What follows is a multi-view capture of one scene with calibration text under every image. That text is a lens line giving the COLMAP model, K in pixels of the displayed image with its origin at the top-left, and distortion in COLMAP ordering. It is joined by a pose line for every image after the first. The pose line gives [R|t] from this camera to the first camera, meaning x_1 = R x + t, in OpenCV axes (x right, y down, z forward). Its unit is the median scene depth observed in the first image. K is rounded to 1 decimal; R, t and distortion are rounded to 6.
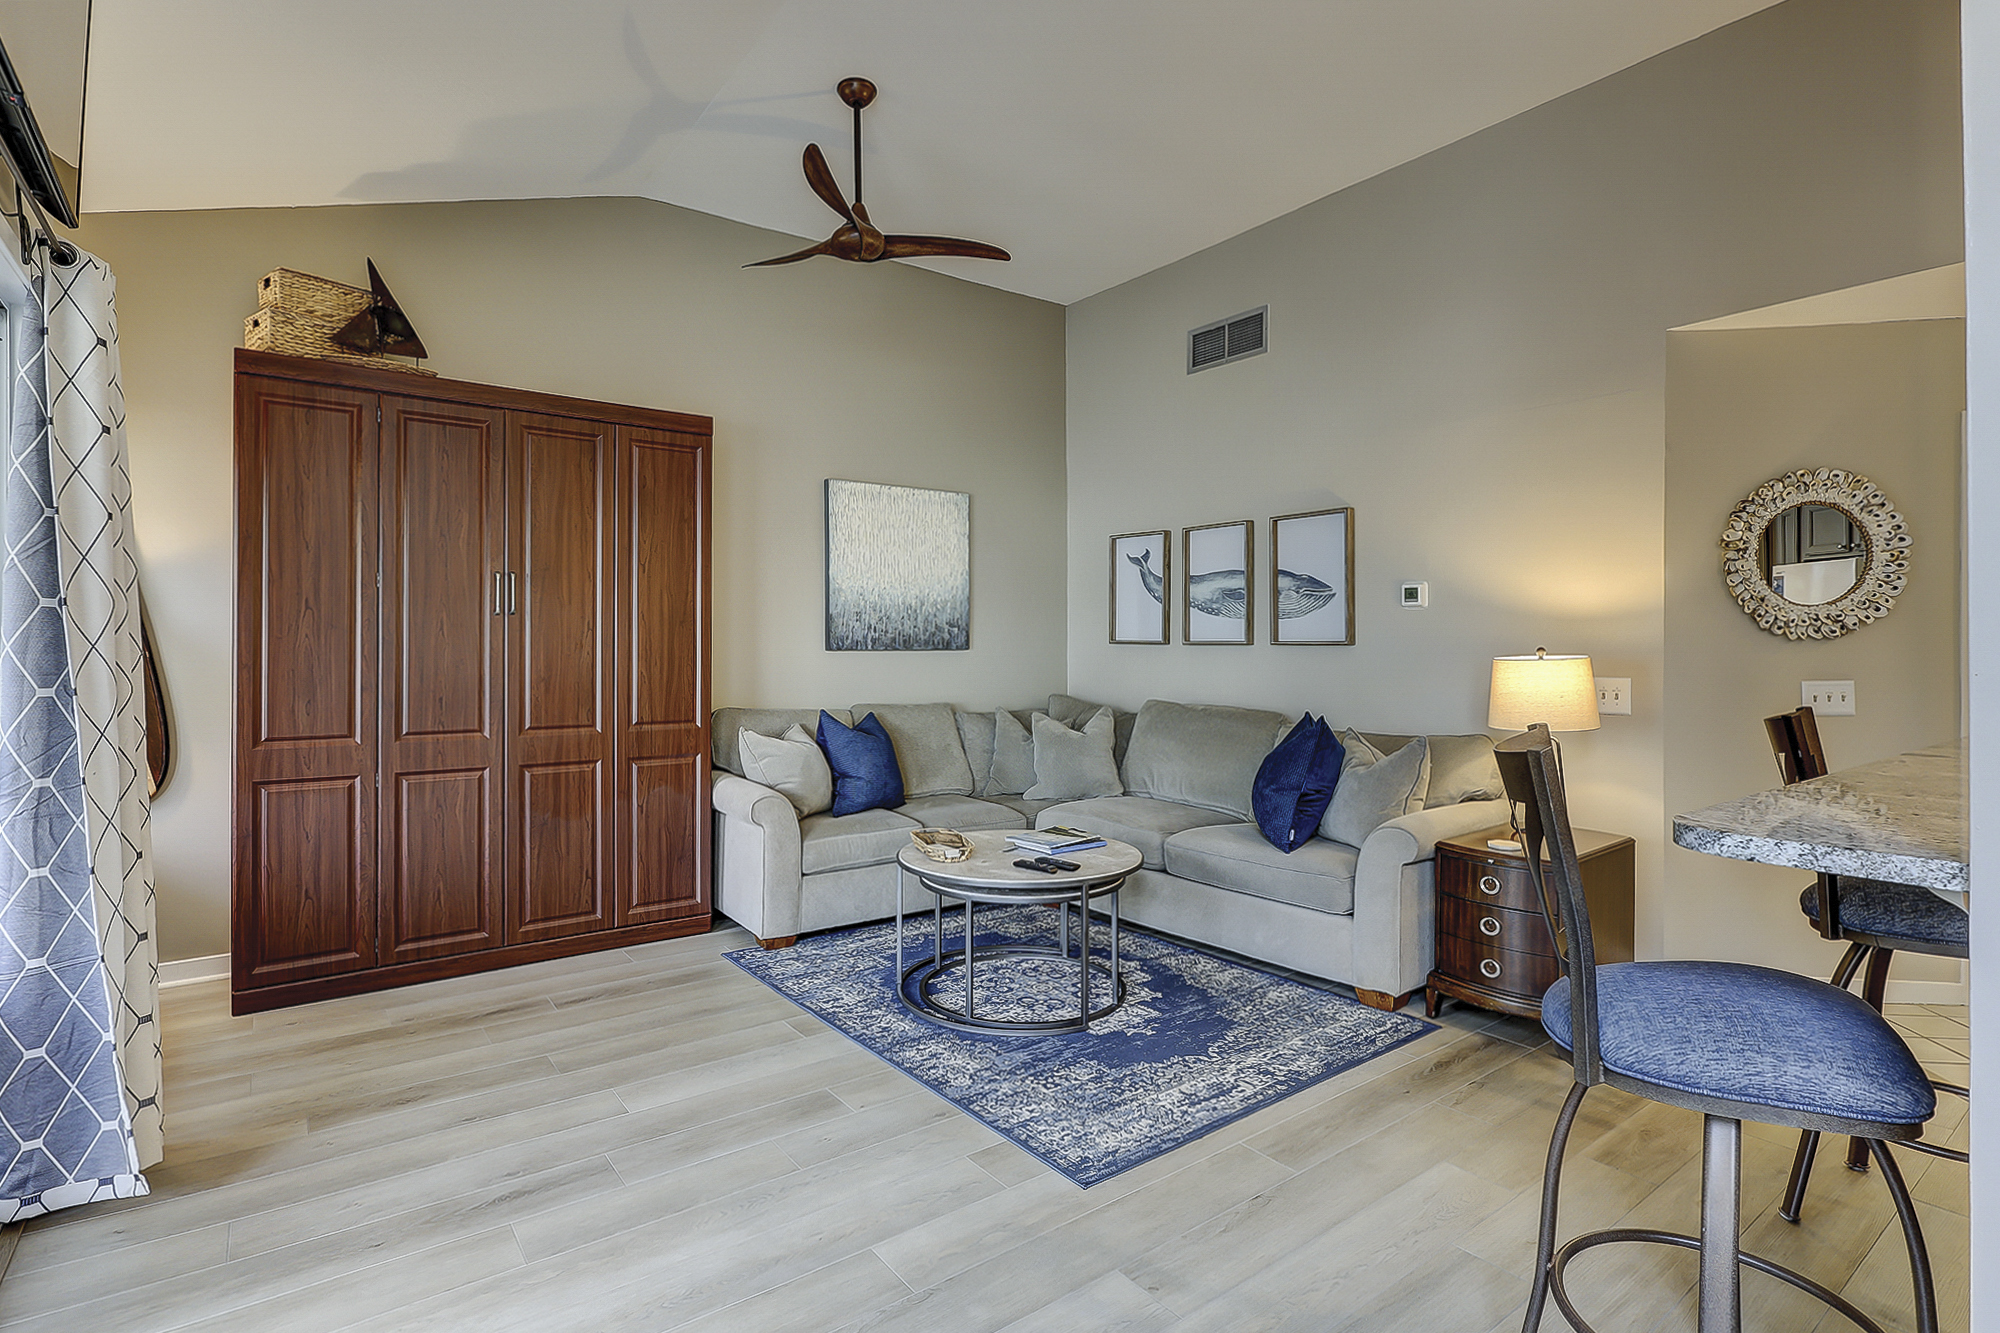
lens RADIAL K [[973.0, 0, 982.0], [0, 973.0, 647.8], [0, 0, 1]] dist [-0.000728, -0.001578]
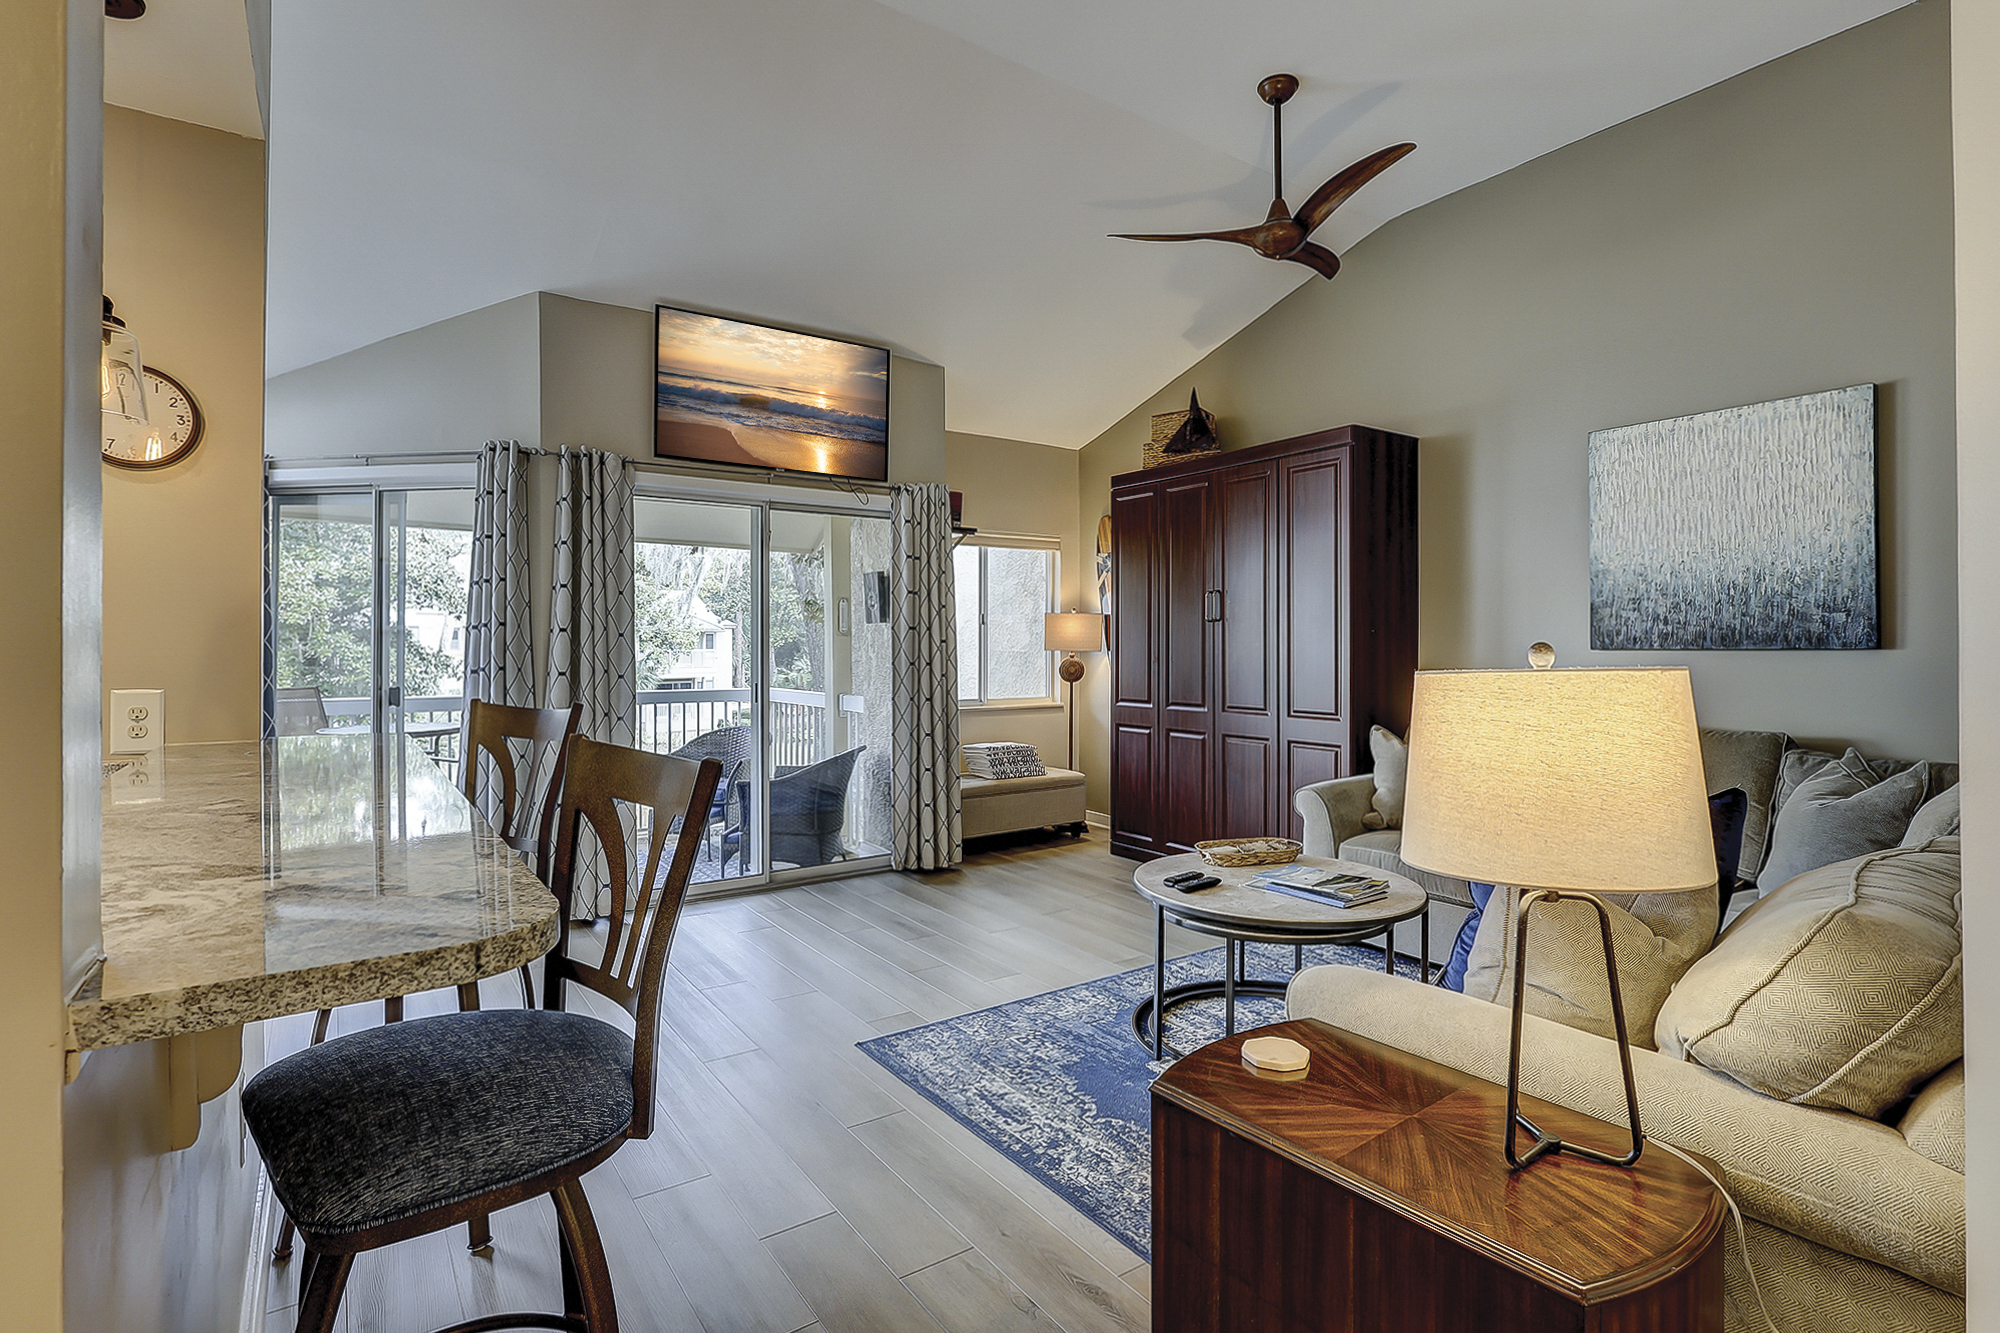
lens RADIAL K [[973.0, 0, 1015.8], [0, 973.0, 646.9], [0, 0, 1]] dist [-0.000728, -0.001578]
pose [[-0.020648, 0.002767, -0.999783, 0.805198], [-0.000717, 0.999996, 0.002783, -0.001499], [0.999787, 0.000775, -0.020646, 0.691275]]
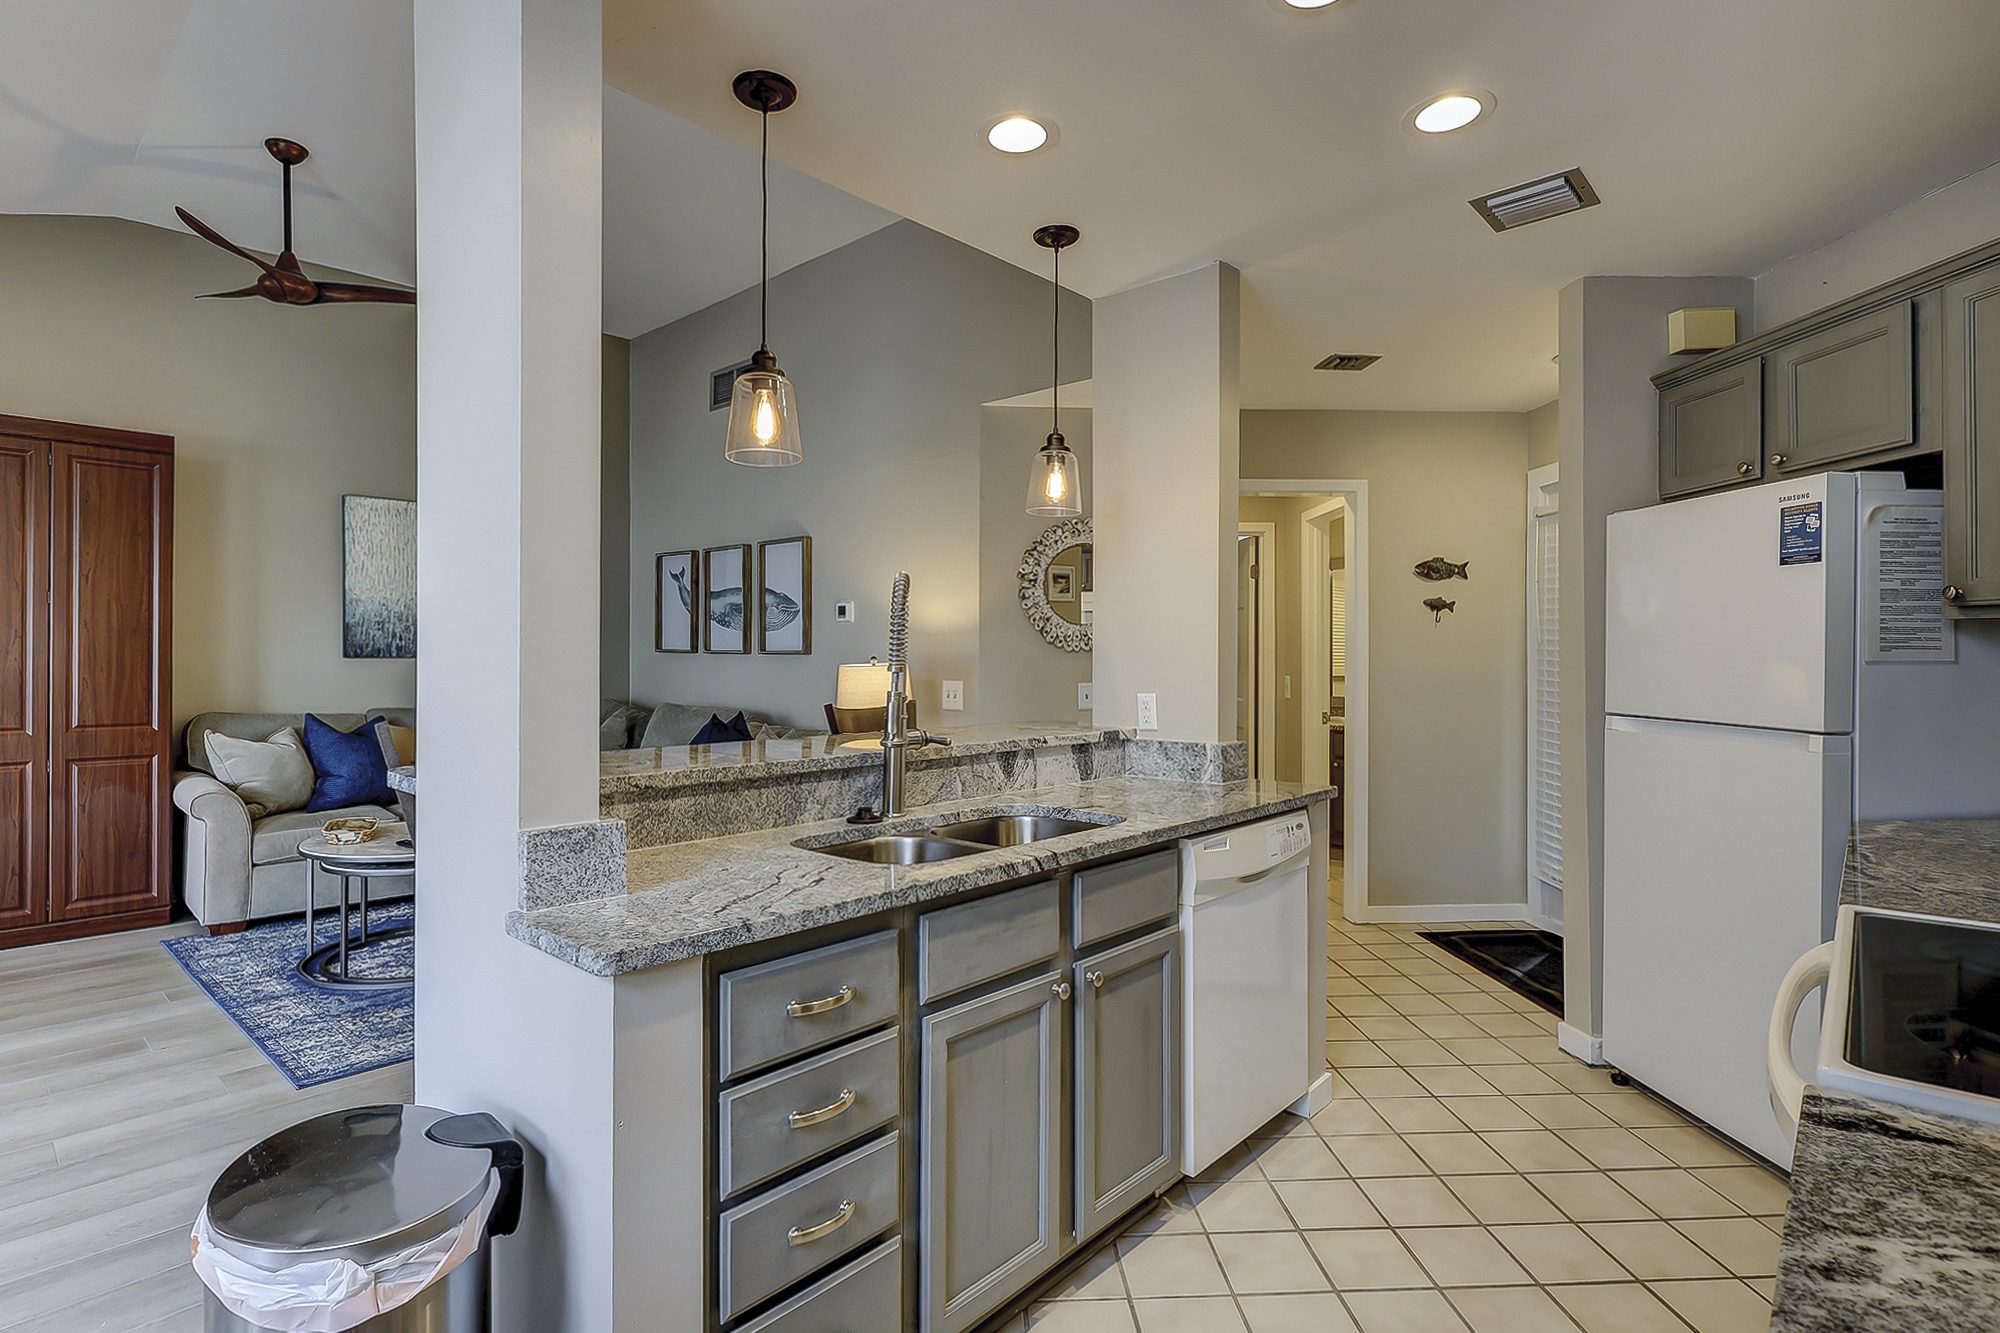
lens RADIAL K [[973.0, 0, 981.8], [0, 973.0, 657.6], [0, 0, 1]] dist [-0.000728, -0.001578]
pose [[0.981550, 0.001893, 0.191196, 0.402223], [-0.002236, 0.999996, 0.001578, -0.000697], [-0.191192, -0.001977, 0.981551, -0.214217]]
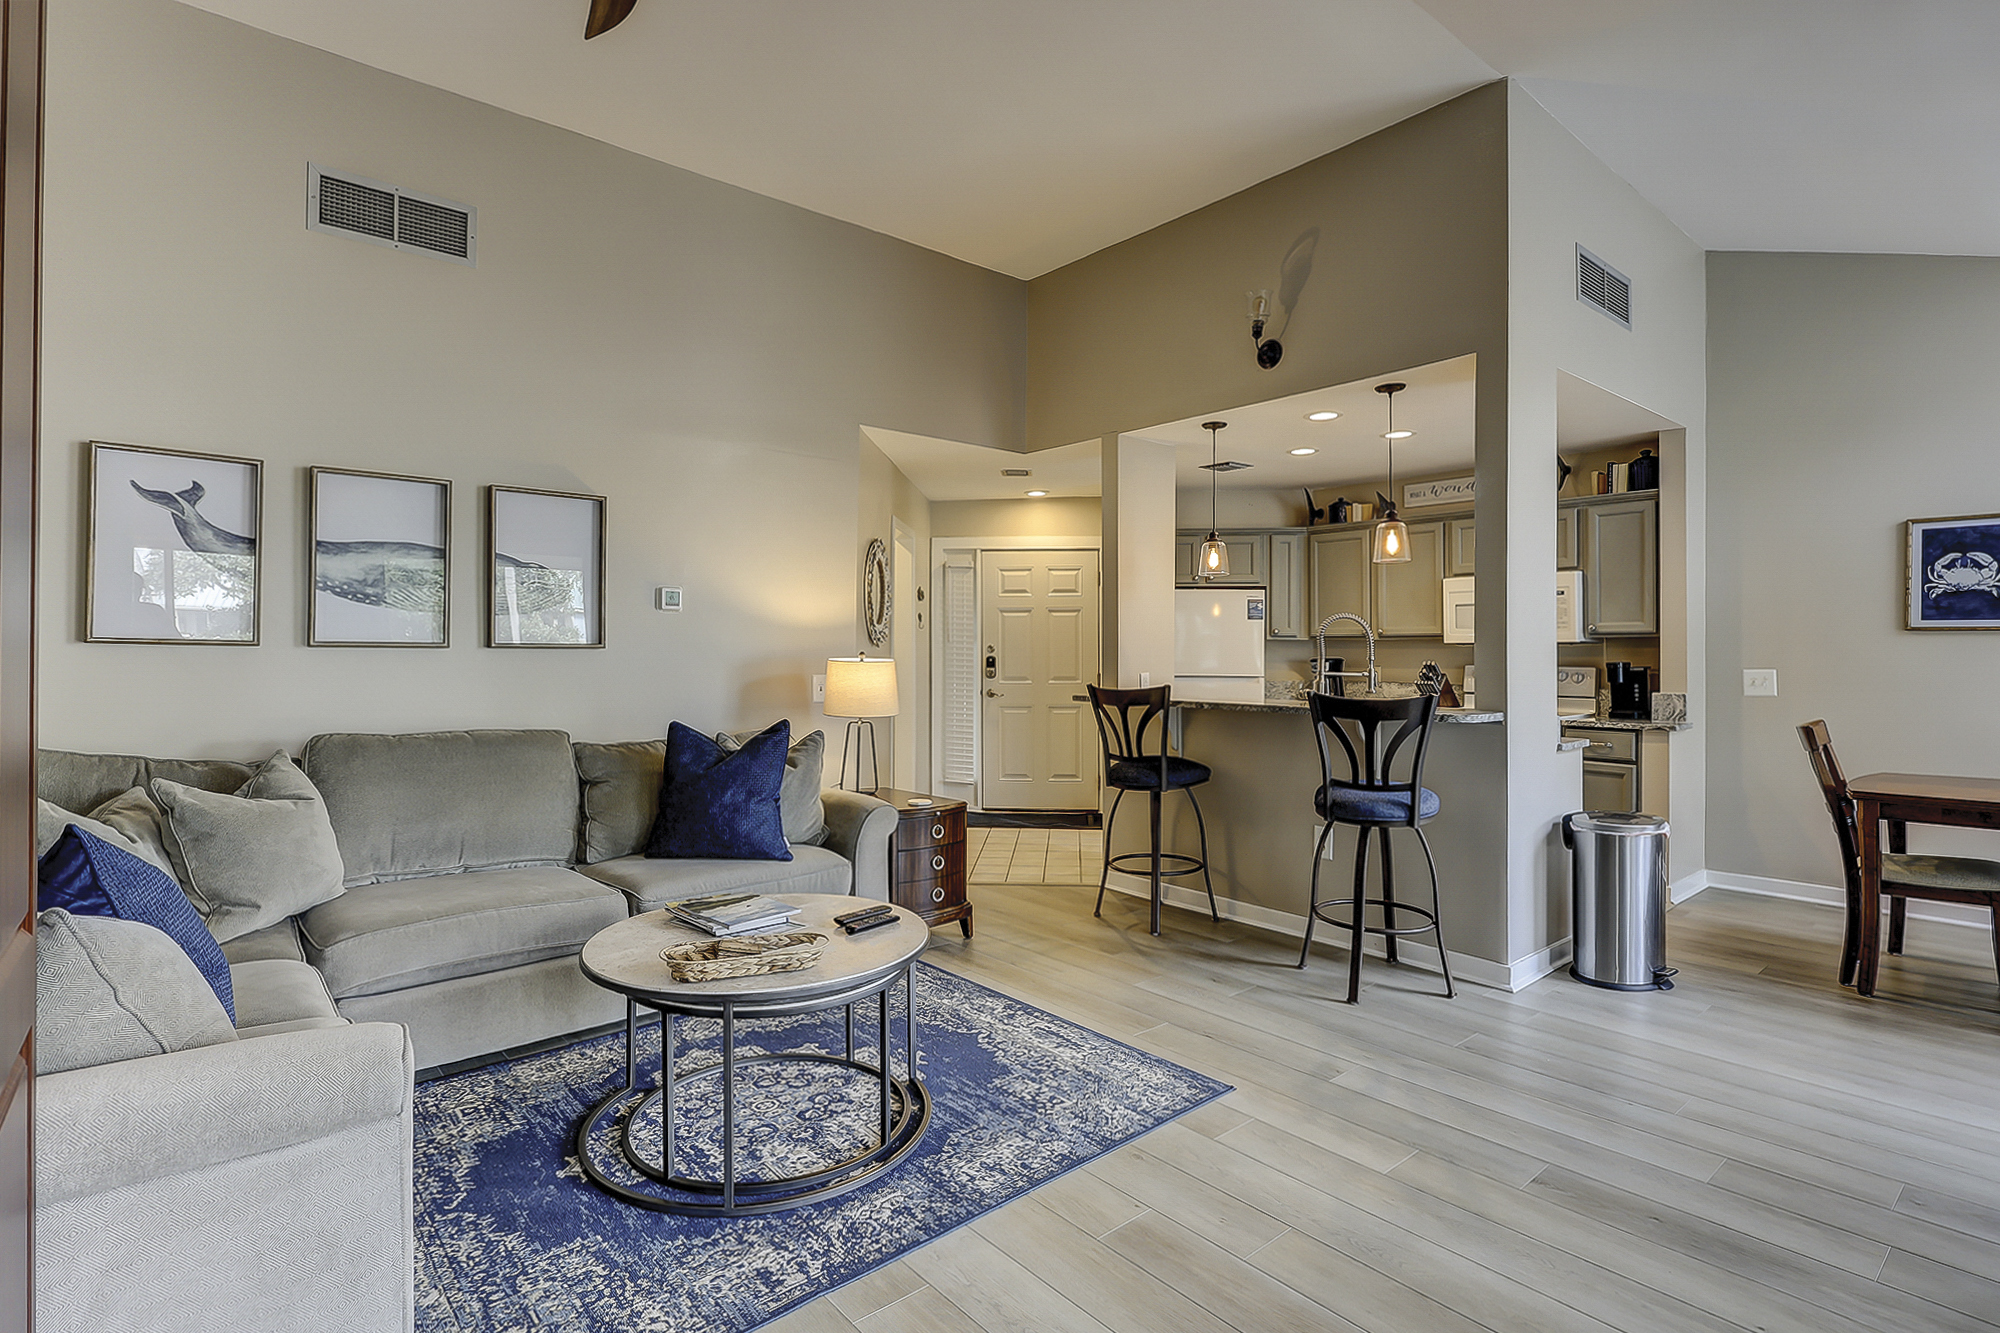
lens RADIAL K [[973.0, 0, 1013.2], [0, 973.0, 650.3], [0, 0, 1]] dist [-0.000728, -0.001578]
pose [[-0.073384, -0.000898, 0.997303, -0.616745], [-0.003299, 0.999994, 0.000658, -0.003315], [-0.997298, -0.003242, -0.073387, 0.761435]]
